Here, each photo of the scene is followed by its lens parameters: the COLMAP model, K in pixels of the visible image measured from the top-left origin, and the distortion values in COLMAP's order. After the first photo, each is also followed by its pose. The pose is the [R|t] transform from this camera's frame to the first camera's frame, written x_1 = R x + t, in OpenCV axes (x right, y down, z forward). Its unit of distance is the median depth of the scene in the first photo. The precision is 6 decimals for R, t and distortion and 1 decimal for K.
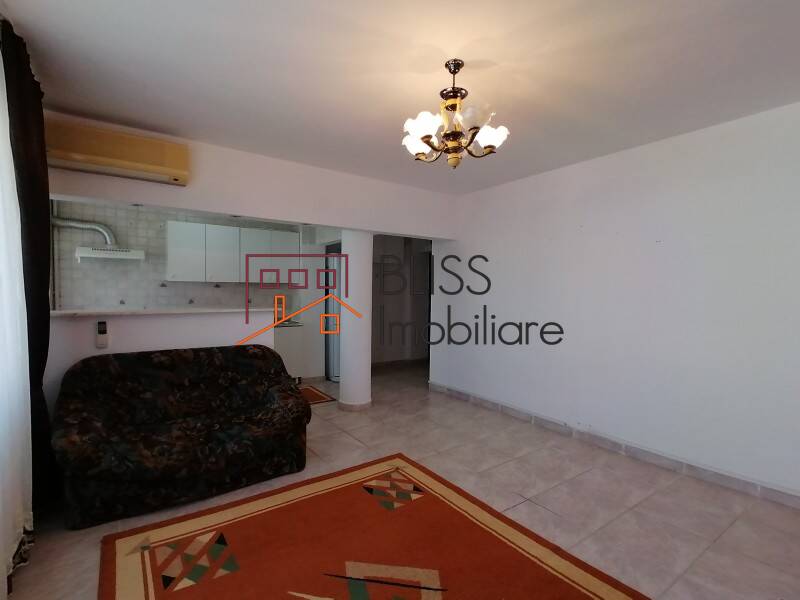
lens RADIAL K [[398.1, 0, 397.7], [0, 398.1, 302.3], [0, 0, 1]] dist [0.016967, -0.001561]
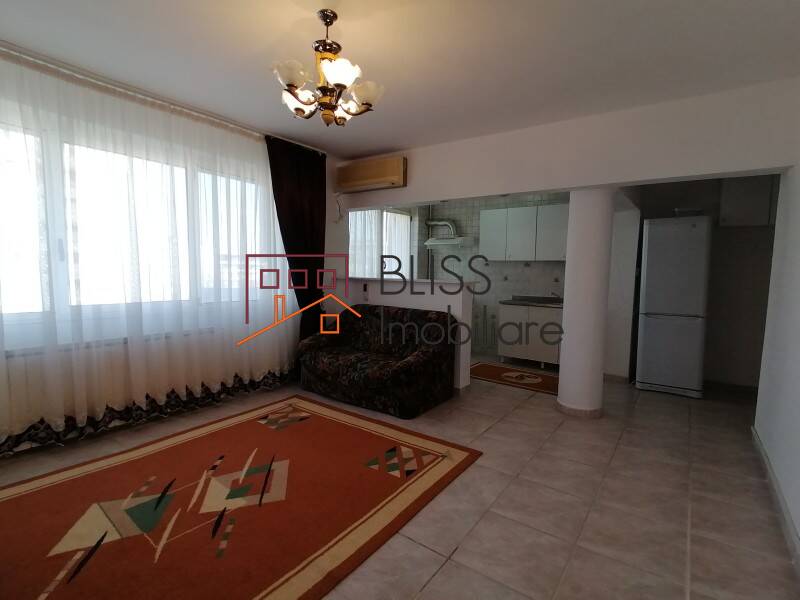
lens RADIAL K [[398.1, 0, 401.7], [0, 398.1, 298.8], [0, 0, 1]] dist [0.016967, -0.001561]
pose [[0.322961, 0.070177, -0.943807, 0.837111], [-0.048142, 0.997174, 0.057672, 0.008774], [0.945187, 0.026811, 0.325427, 0.622579]]
